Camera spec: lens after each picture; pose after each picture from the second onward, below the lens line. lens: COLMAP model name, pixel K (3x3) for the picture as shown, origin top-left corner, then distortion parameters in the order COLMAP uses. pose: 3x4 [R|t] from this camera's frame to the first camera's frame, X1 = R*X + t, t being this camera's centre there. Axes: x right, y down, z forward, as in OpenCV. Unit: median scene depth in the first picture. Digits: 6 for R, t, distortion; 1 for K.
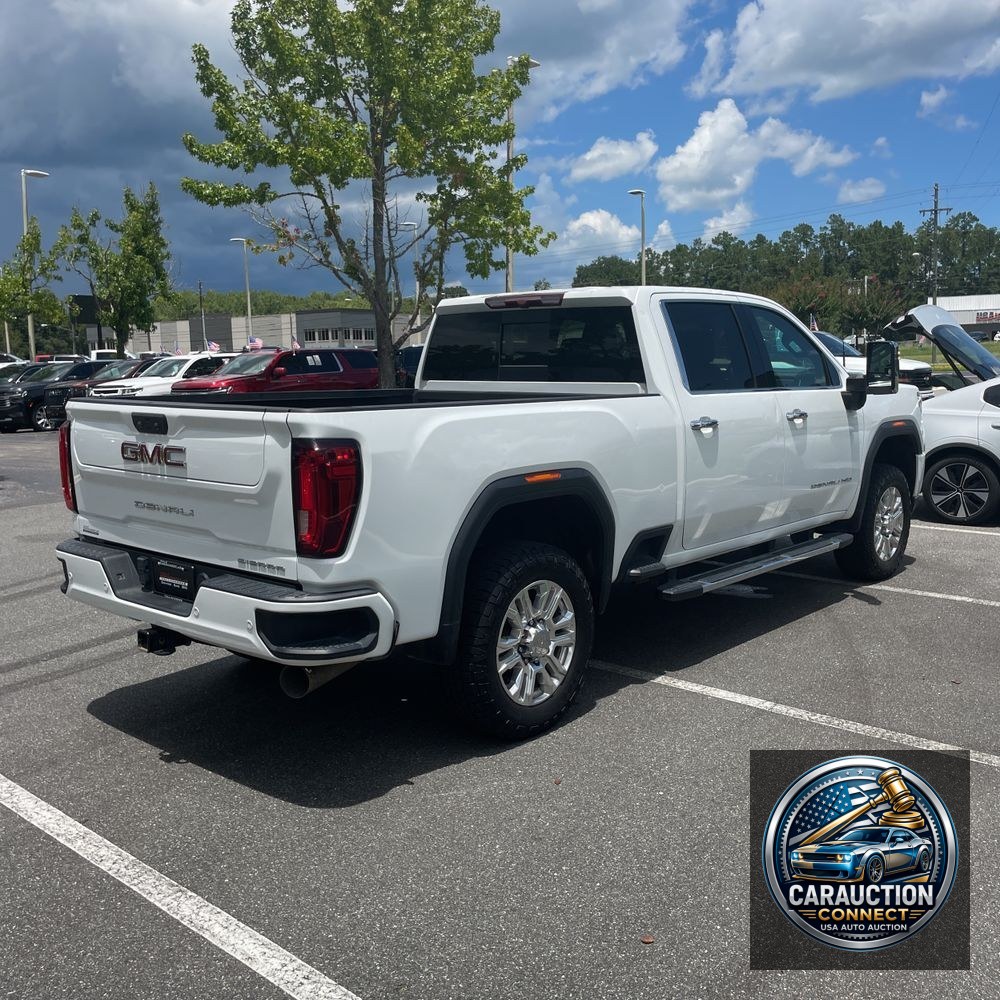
lens RADIAL K [[1012.6, 0, 500.0], [0, 1012.6, 500.0], [0, 0, 1]] dist [0.117696, -0.175760]
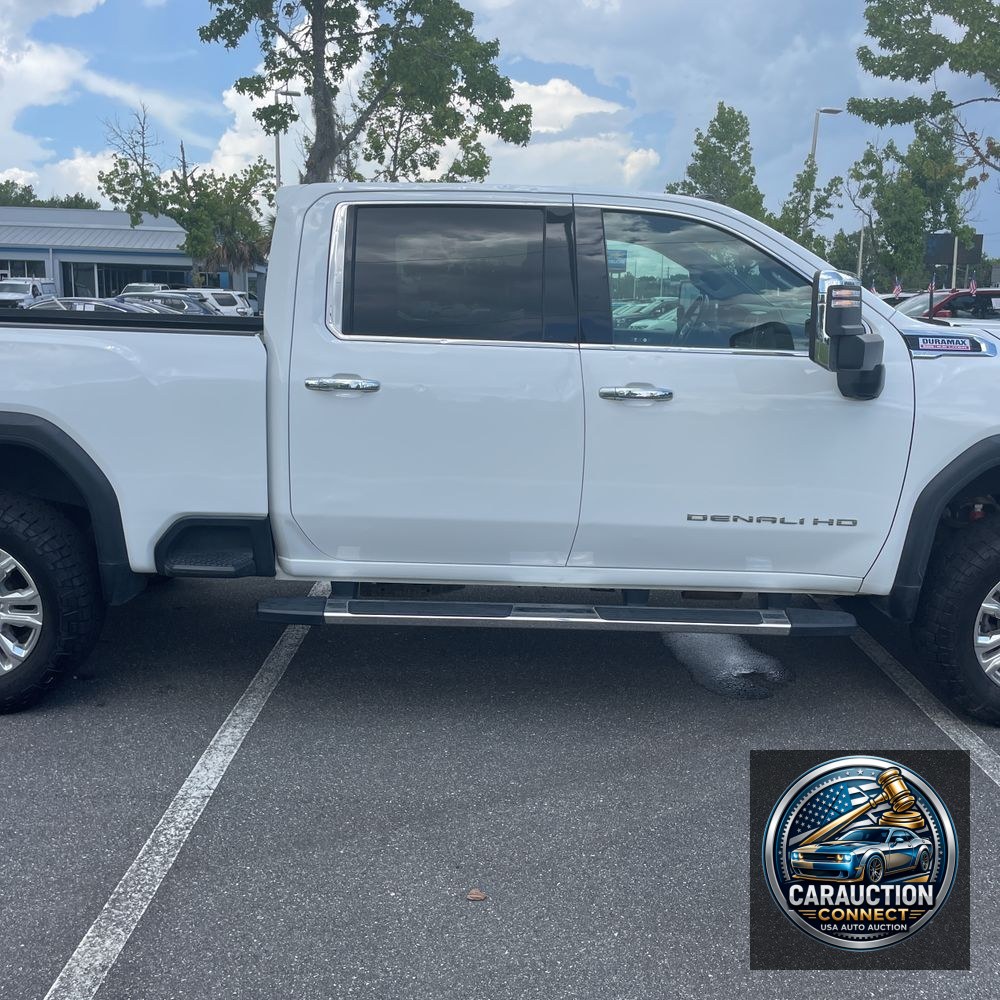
lens RADIAL K [[1019.1, 0, 495.9], [0, 1019.1, 504.0], [0, 0, 1]] dist [0.089721, -0.124766]
pose [[0.669173, 0.172652, -0.722772, 0.614224], [-0.130952, 0.984812, 0.114006, -0.068383], [0.731477, 0.018359, 0.681618, 0.473688]]
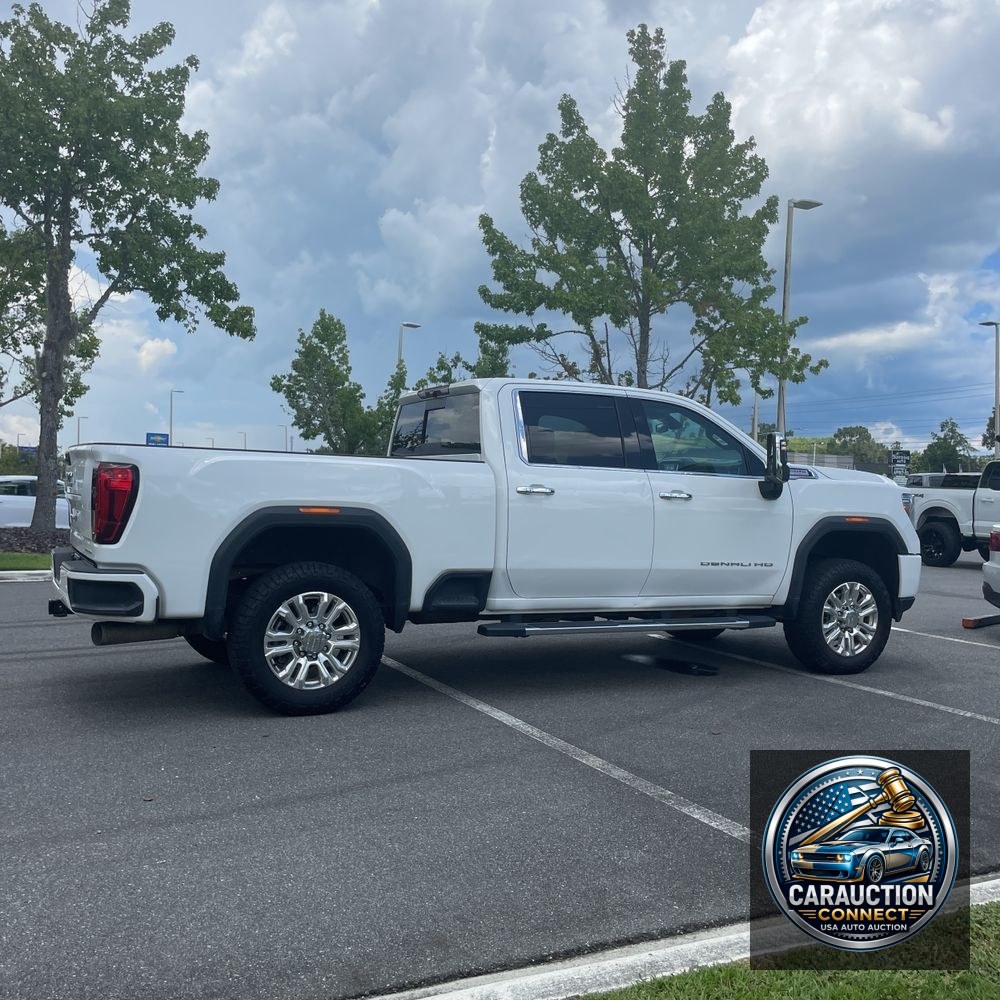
lens RADIAL K [[1012.6, 0, 500.0], [0, 1012.6, 500.0], [0, 0, 1]] dist [0.117696, -0.175760]
pose [[0.926534, 0.037492, -0.374338, 0.473563], [-0.086903, 0.989440, -0.115999, 0.060358], [0.366036, 0.140009, 0.920008, -0.079237]]
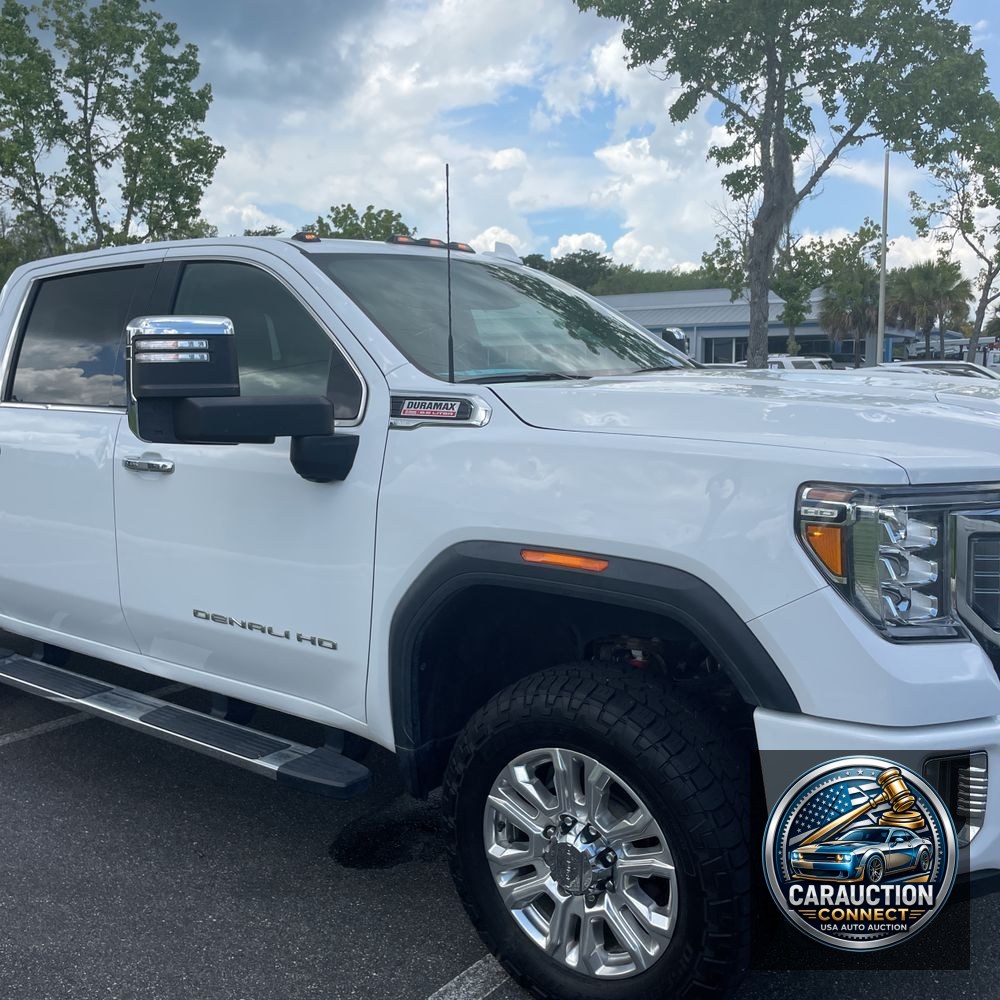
lens RADIAL K [[1019.1, 0, 495.9], [0, 1019.1, 504.0], [0, 0, 1]] dist [0.089721, -0.124766]
pose [[0.073172, 0.145958, -0.986581, 0.748725], [-0.123915, 0.982898, 0.136222, -0.141479], [0.989591, 0.112285, 0.090007, 1.019020]]
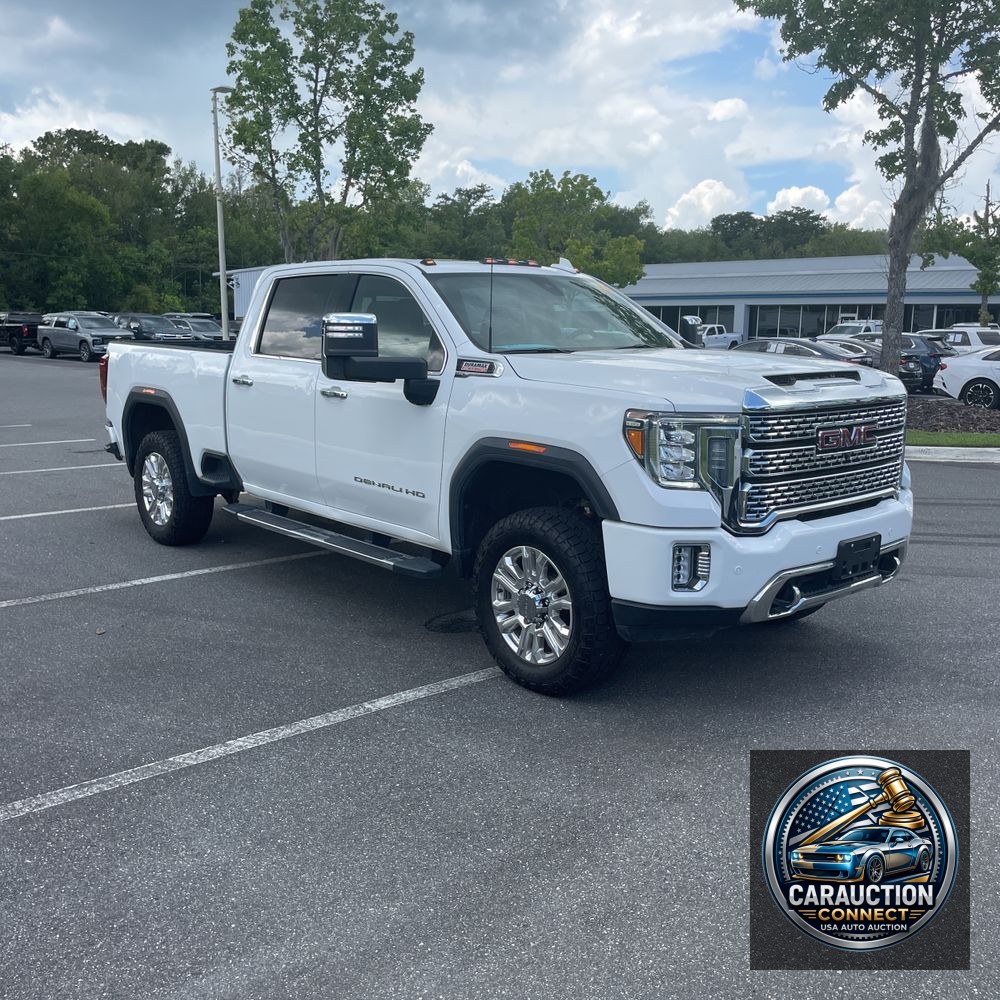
lens RADIAL K [[1017.2, 0, 486.3], [0, 1017.2, 503.8], [0, 0, 1]] dist [0.081999, -0.117494]
pose [[-0.130322, 0.184240, -0.974203, 1.073548], [-0.146838, 0.968161, 0.202740, -0.174132], [0.980538, 0.169471, -0.099119, 1.119425]]
